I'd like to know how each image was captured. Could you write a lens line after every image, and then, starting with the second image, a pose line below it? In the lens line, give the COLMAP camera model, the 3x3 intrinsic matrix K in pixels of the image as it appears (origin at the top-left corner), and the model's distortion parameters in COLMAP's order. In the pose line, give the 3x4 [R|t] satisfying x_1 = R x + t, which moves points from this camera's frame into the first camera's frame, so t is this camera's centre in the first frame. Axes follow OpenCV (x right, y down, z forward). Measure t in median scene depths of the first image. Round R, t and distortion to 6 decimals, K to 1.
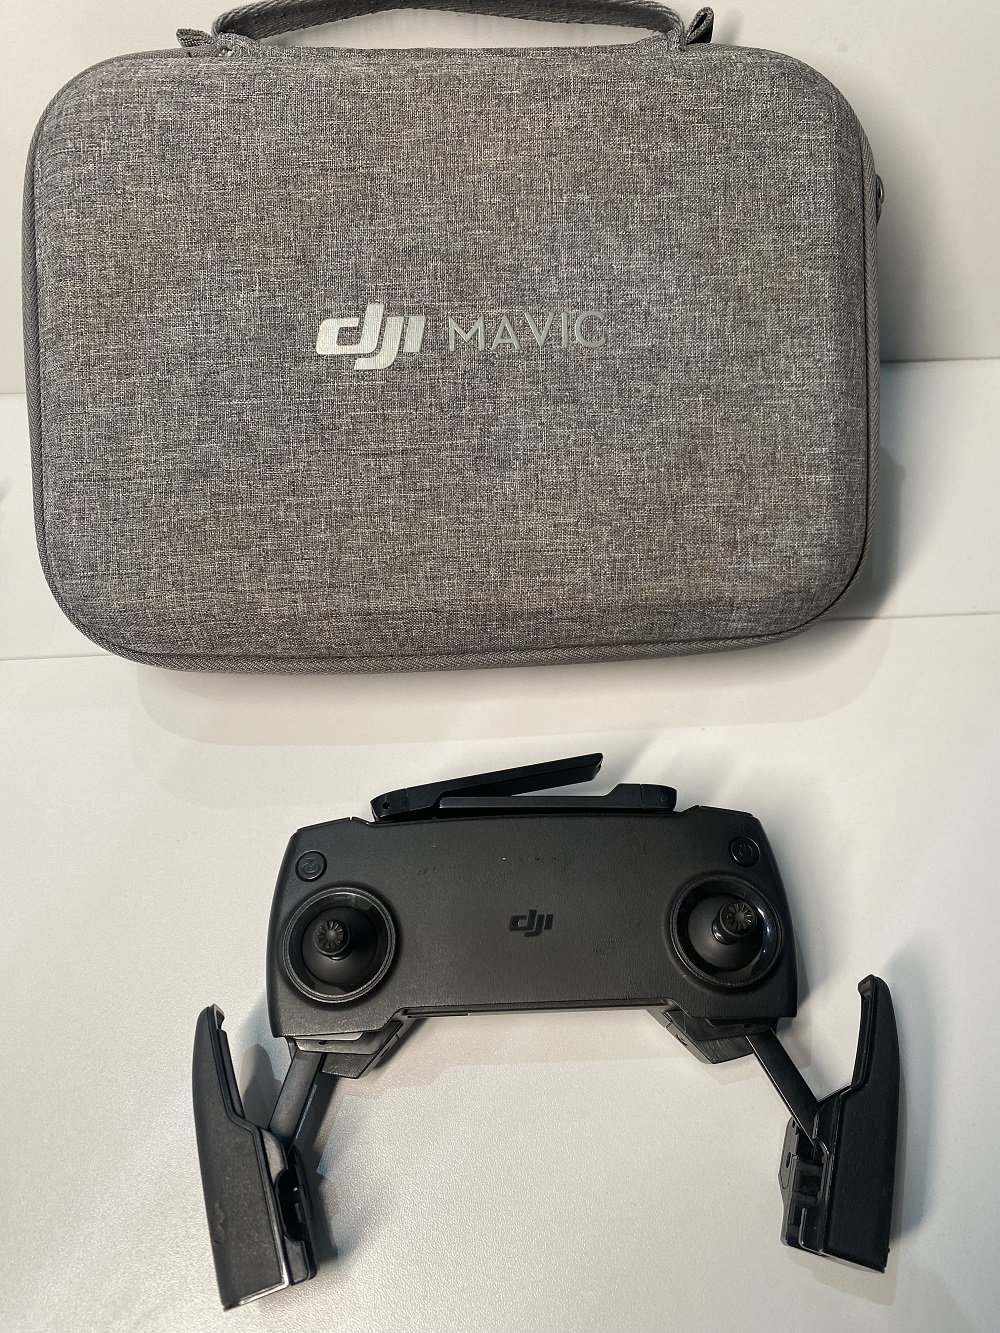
lens RADIAL K [[1014.4, 0, 502.0], [0, 1014.4, 656.0], [0, 0, 1]] dist [0.032609, -0.073905]
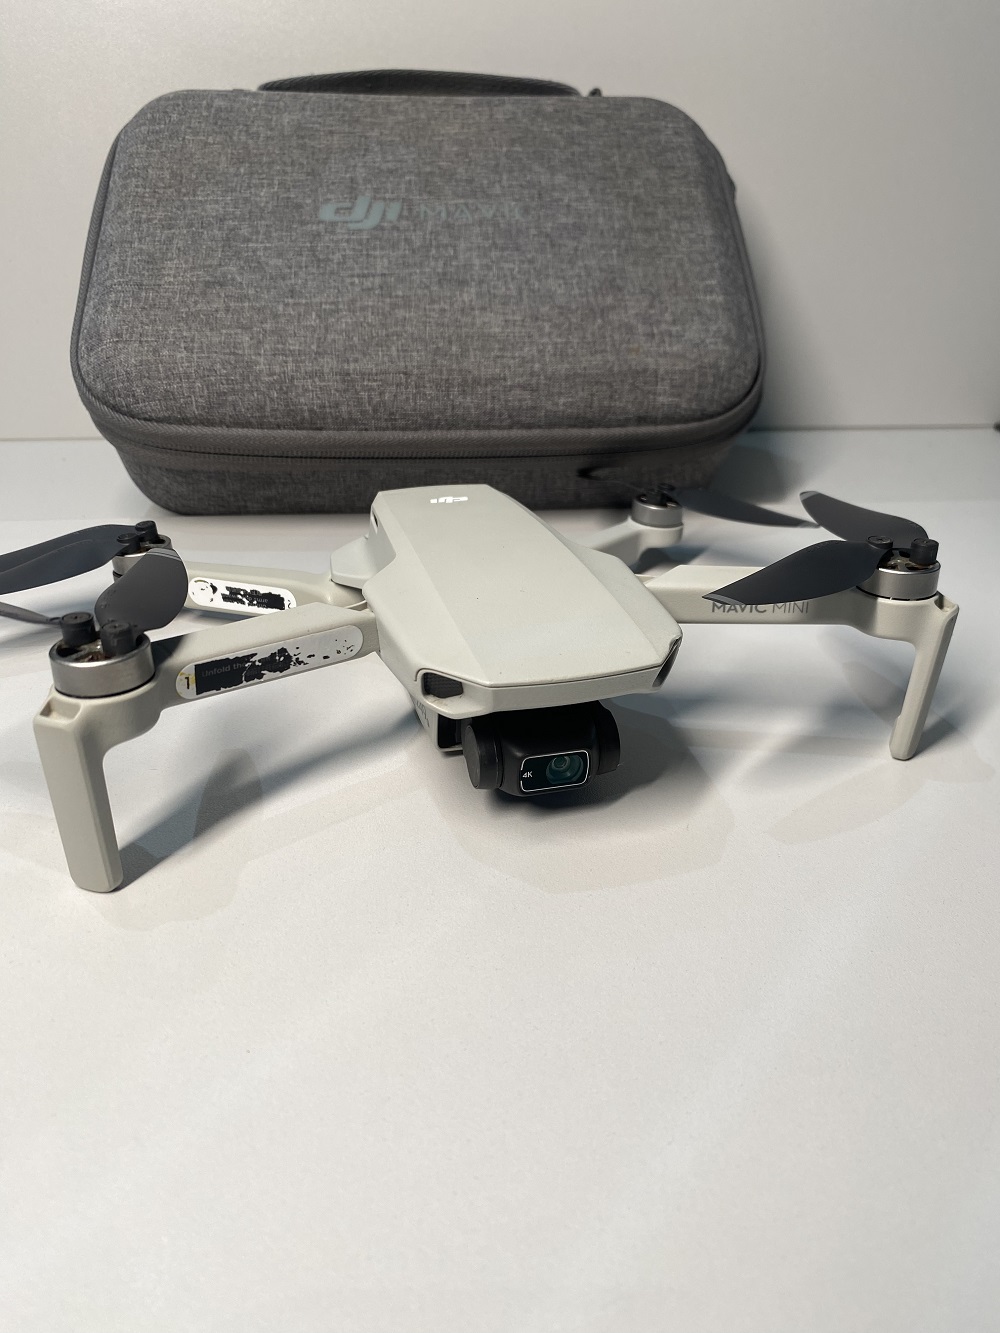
lens RADIAL K [[1014.4, 0, 491.4], [0, 1014.4, 661.9], [0, 0, 1]] dist [0.032609, -0.073905]
pose [[0.999068, -0.006361, 0.042691, -0.019456], [0.026851, 0.865997, -0.499329, 0.843553], [-0.033794, 0.500009, 0.865360, 0.147049]]
